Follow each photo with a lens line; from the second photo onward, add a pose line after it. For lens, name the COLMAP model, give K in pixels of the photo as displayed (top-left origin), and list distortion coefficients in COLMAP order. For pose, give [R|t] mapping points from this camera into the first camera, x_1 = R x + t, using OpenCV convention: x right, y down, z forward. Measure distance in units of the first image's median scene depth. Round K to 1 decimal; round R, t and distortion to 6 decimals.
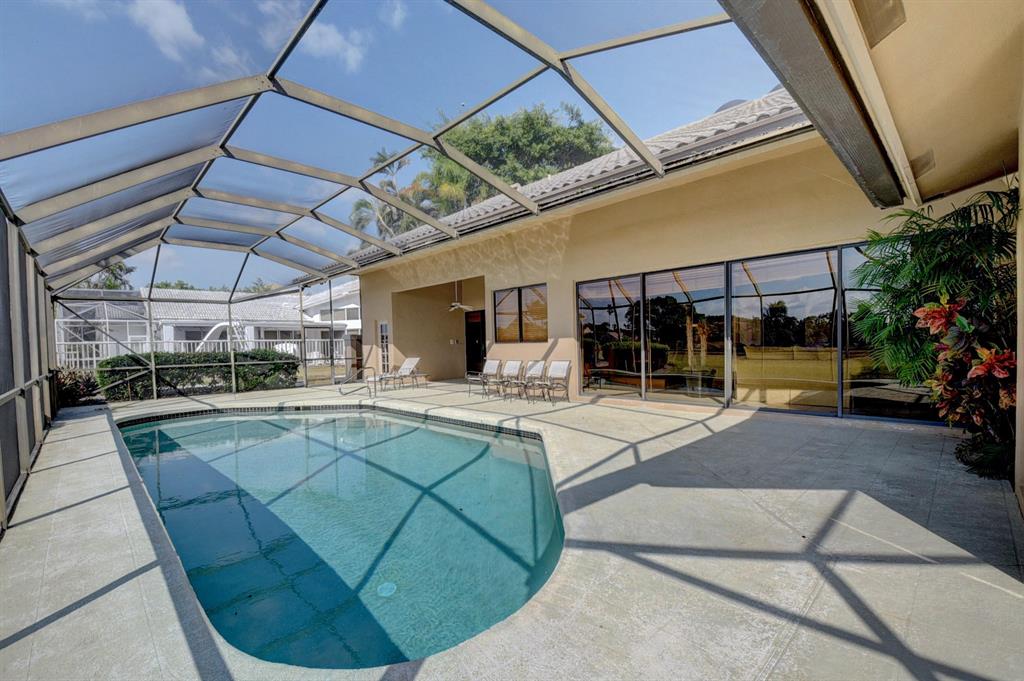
lens RADIAL K [[450.8, 0, 516.5], [0, 450.8, 355.9], [0, 0, 1]] dist [0.000095, -0.013172]
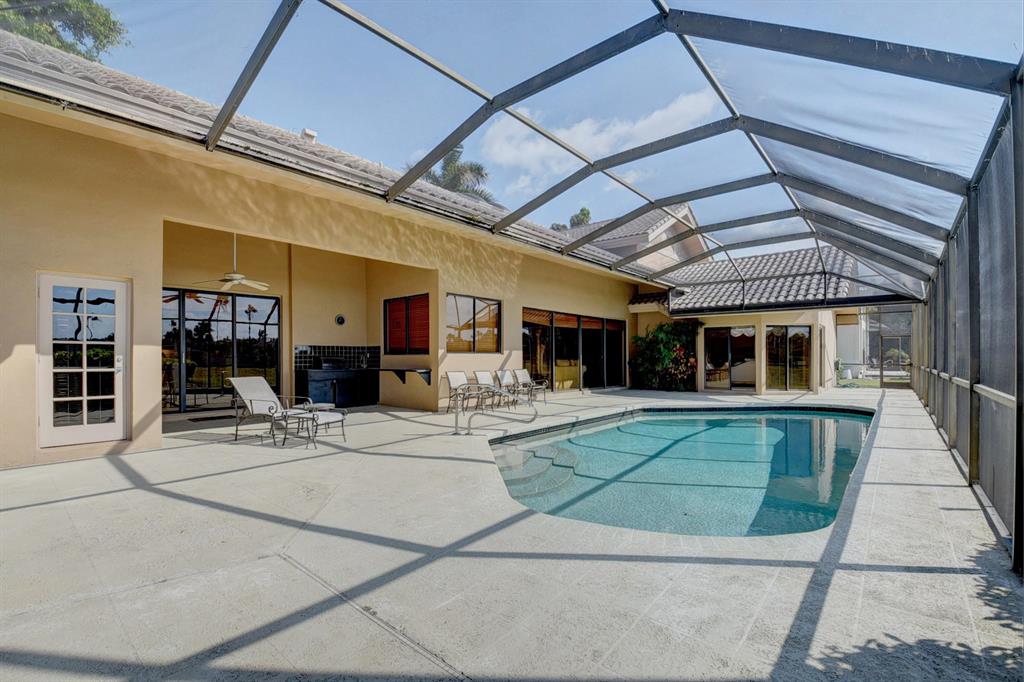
lens RADIAL K [[450.8, 0, 516.5], [0, 450.8, 356.4], [0, 0, 1]] dist [0.000095, -0.013172]
pose [[-0.085444, 0.028706, 0.995929, -0.912074], [0.025483, 0.999321, -0.026617, 0.005332], [-0.996017, 0.023105, -0.086117, 0.931587]]
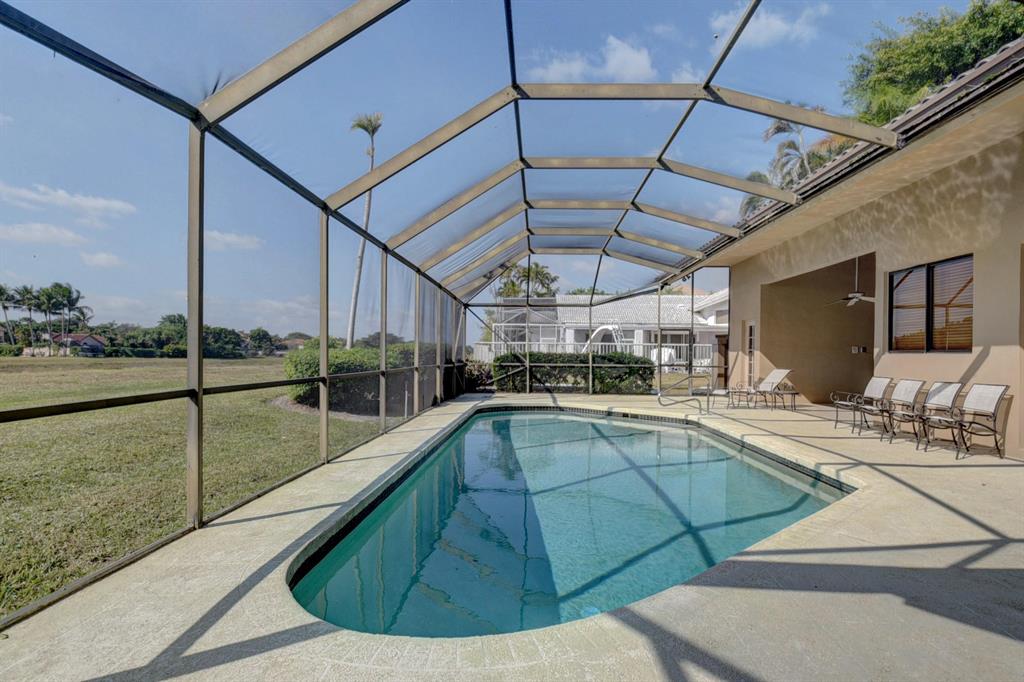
lens RADIAL K [[532.1, 0, 514.7], [0, 532.1, 358.8], [0, 0, 1]] dist [0.027585, -0.034421]
pose [[0.682304, 0.038059, -0.730077, 0.150582], [-0.046841, 0.998868, 0.008295, 0.000684], [0.729566, 0.028538, 0.683314, 0.064154]]
